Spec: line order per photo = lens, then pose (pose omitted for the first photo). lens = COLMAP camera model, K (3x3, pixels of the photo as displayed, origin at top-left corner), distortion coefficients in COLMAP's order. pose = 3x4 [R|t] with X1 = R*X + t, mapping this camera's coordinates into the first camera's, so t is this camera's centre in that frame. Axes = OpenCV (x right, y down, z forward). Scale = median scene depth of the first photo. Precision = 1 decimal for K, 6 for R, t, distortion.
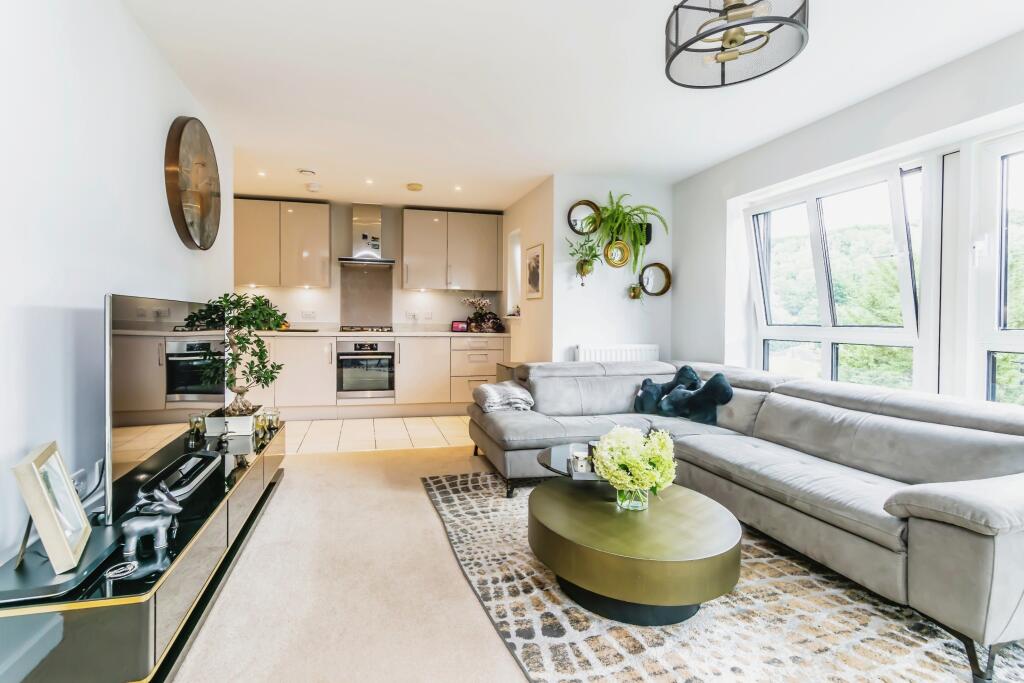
lens RADIAL K [[463.2, 0, 490.9], [0, 463.2, 334.1], [0, 0, 1]] dist [0.001876, 0.000161]
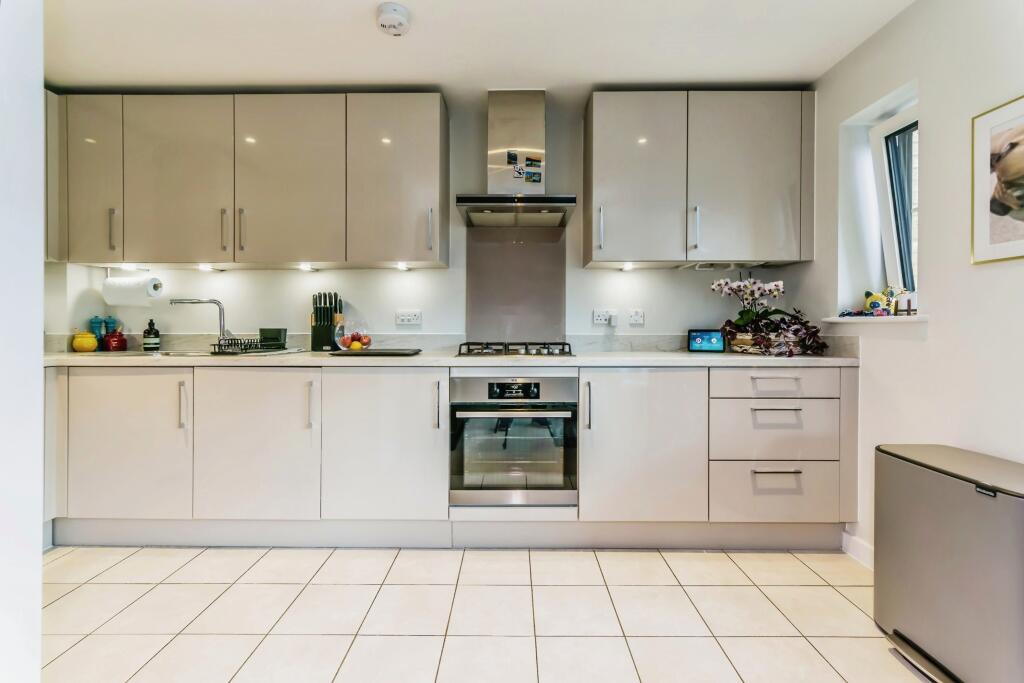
lens RADIAL K [[470.6, 0, 512.0], [0, 470.6, 341.5], [0, 0, 1]] dist [-0.003201, -0.000758]
pose [[0.962235, -0.003854, -0.272192, -0.138924], [0.001991, 0.999973, -0.007120, -0.014581], [0.272212, 0.006310, 0.962217, 0.528422]]
